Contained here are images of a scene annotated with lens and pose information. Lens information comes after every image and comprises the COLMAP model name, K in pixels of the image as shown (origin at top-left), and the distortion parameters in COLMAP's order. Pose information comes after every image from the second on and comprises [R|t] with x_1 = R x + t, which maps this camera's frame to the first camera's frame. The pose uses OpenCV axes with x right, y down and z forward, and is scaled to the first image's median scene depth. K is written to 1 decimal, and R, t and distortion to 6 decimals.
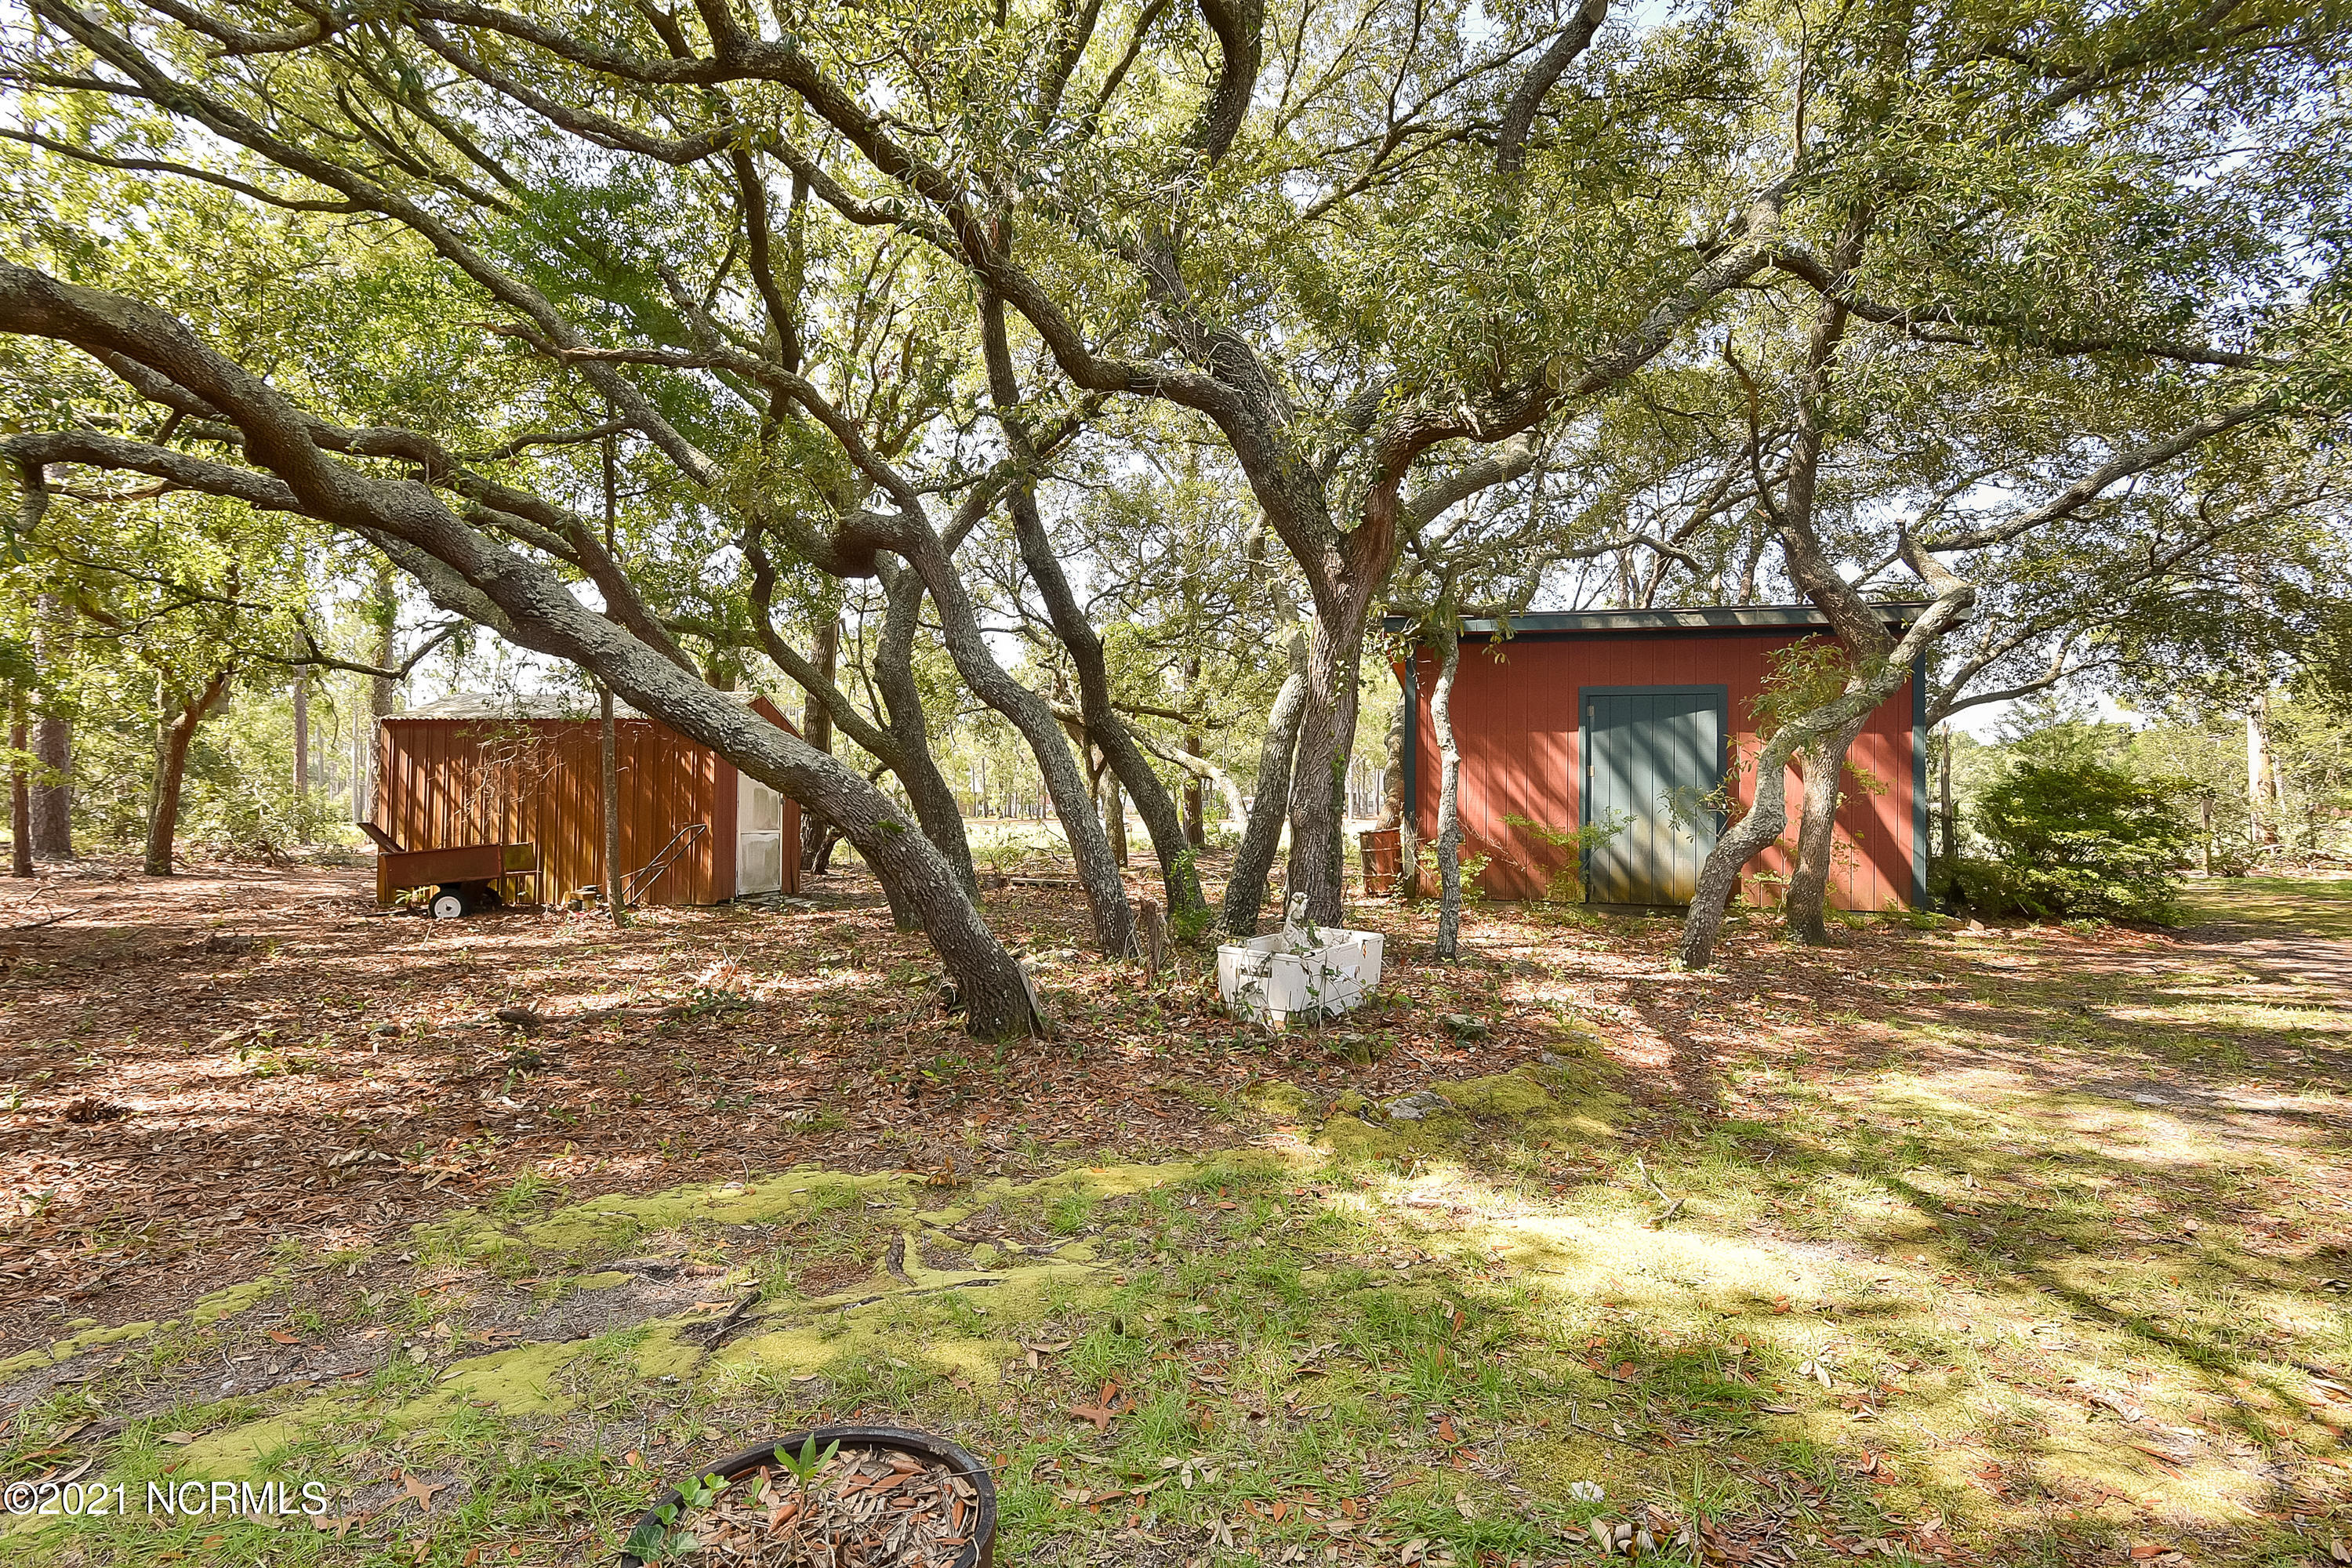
lens RADIAL K [[1211.8, 0, 1175.9], [0, 1211.8, 798.0], [0, 0, 1]] dist [-0.006810, -0.000839]
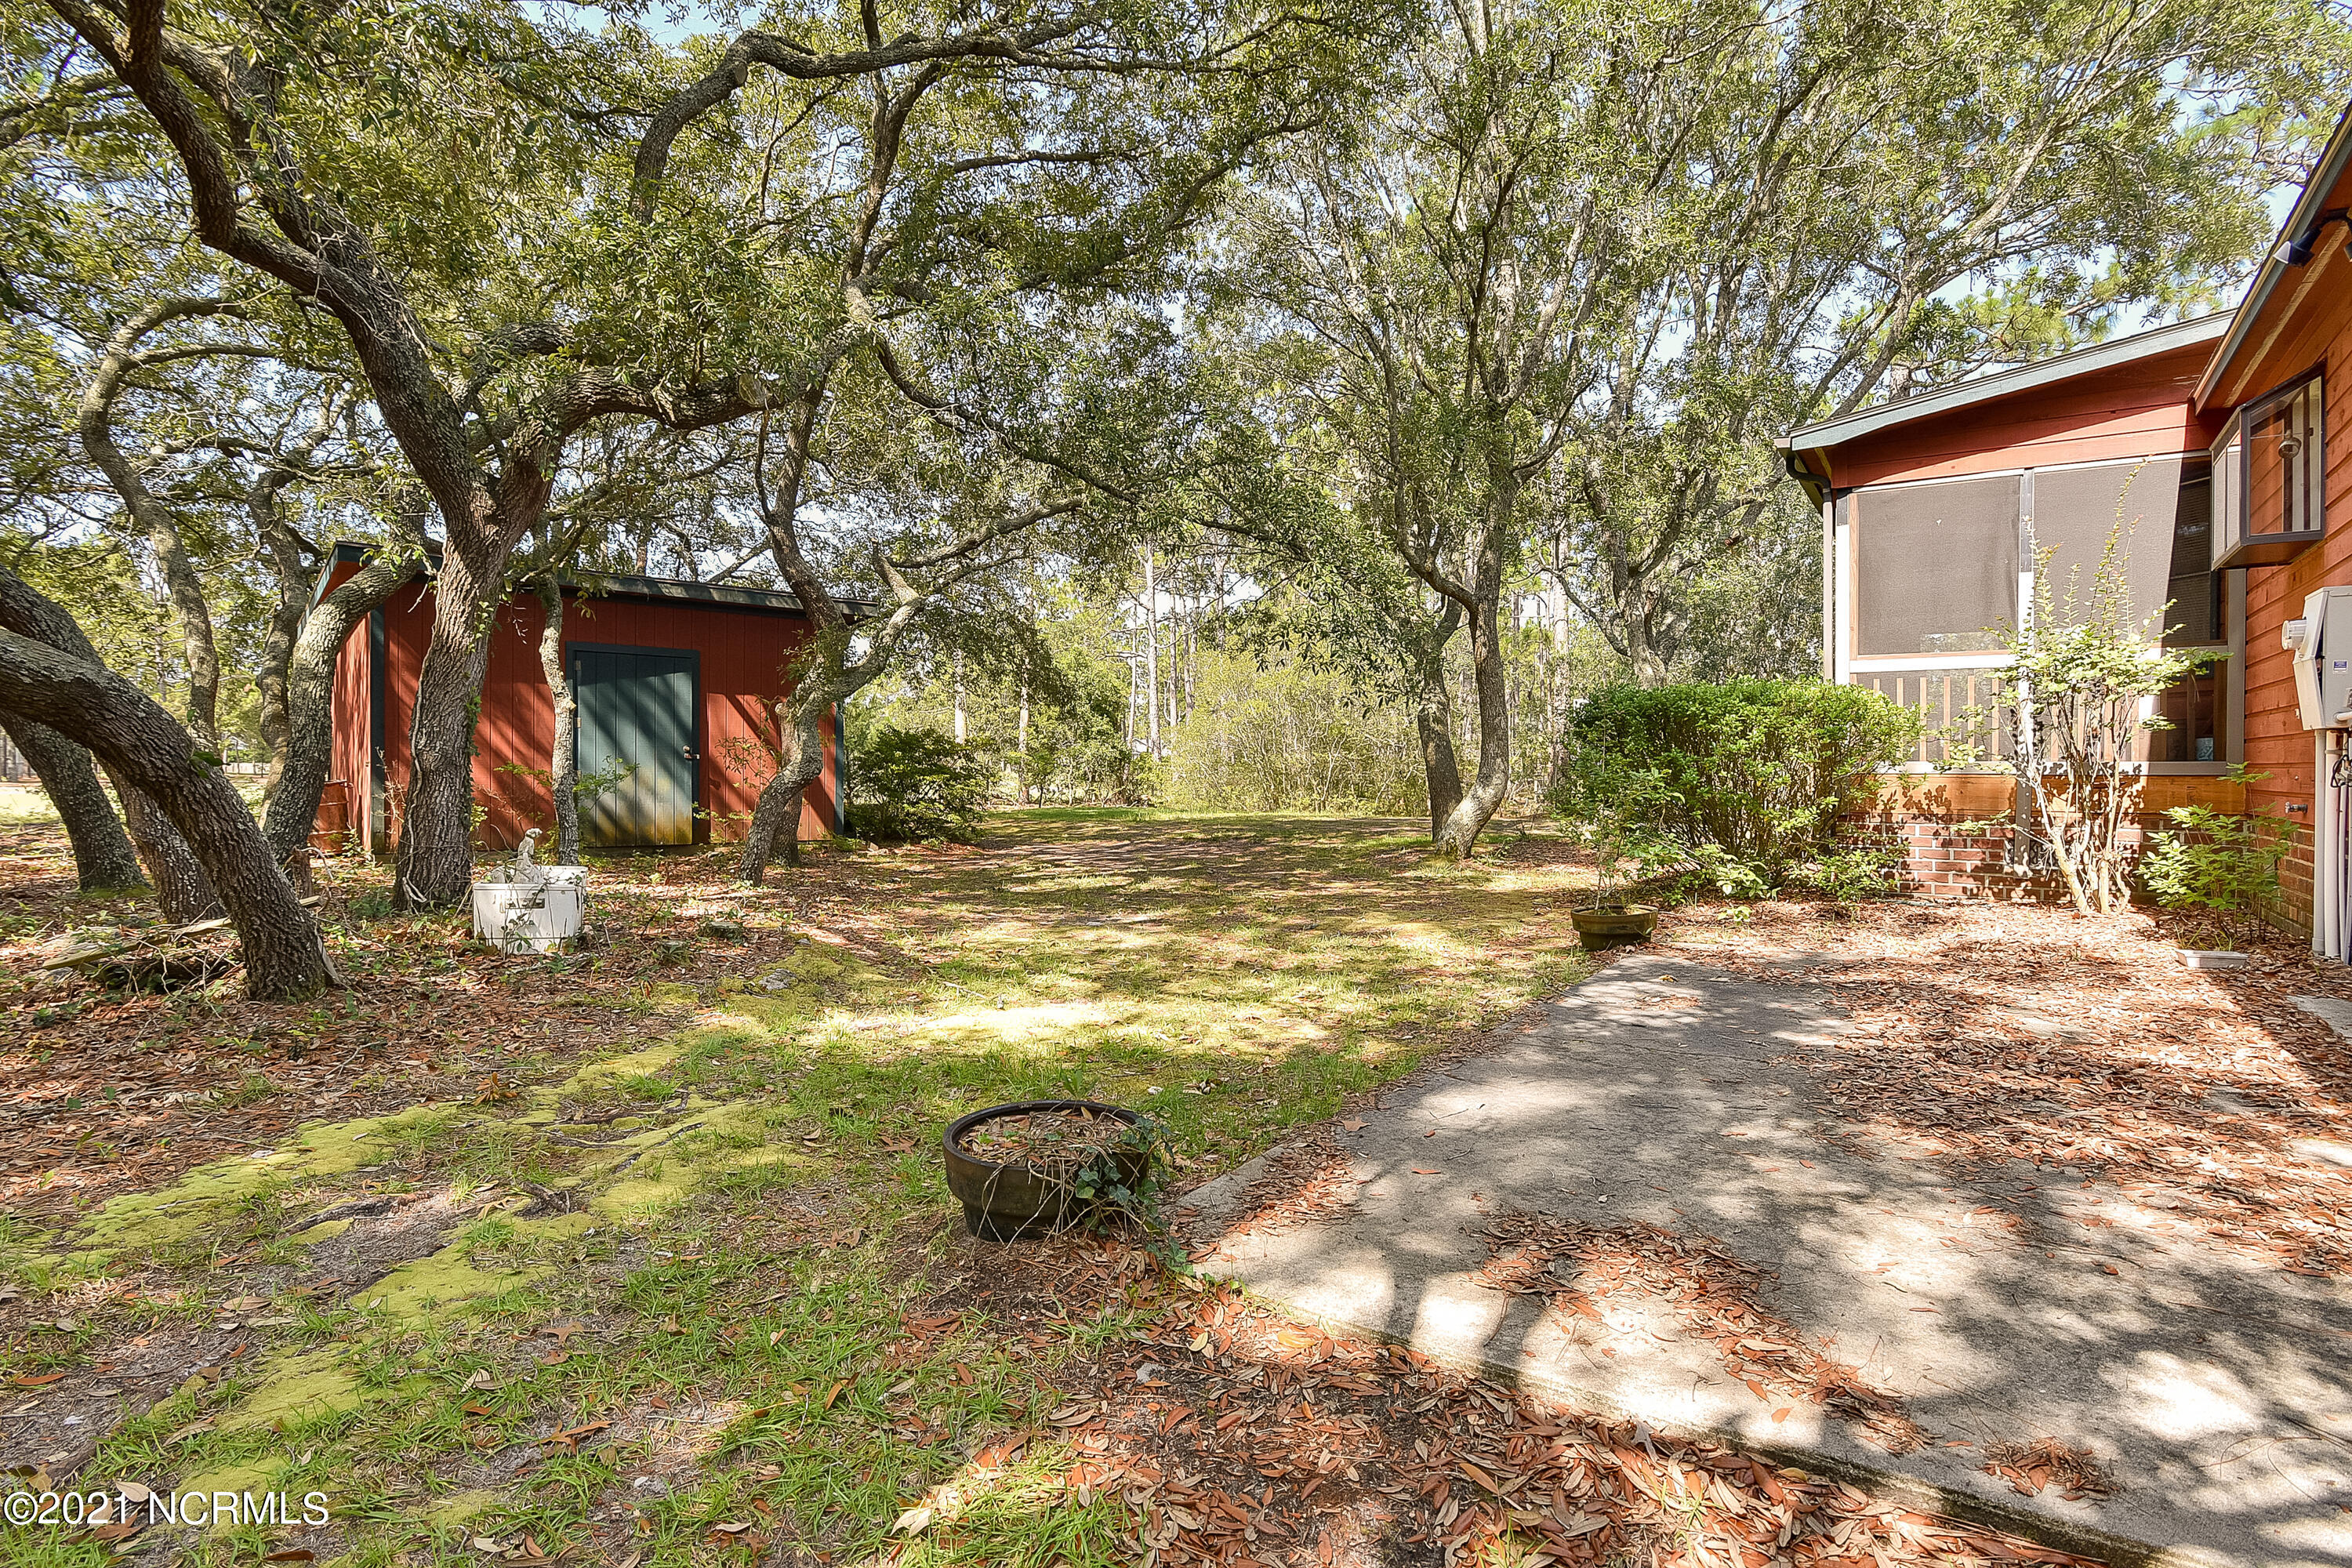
lens RADIAL K [[1211.8, 0, 1181.7], [0, 1211.8, 770.9], [0, 0, 1]] dist [-0.006810, -0.000839]
pose [[0.558570, -0.010348, 0.829393, -0.340084], [0.006465, 0.999946, 0.008122, 0.018272], [-0.829432, 0.000825, 0.558607, -0.021611]]
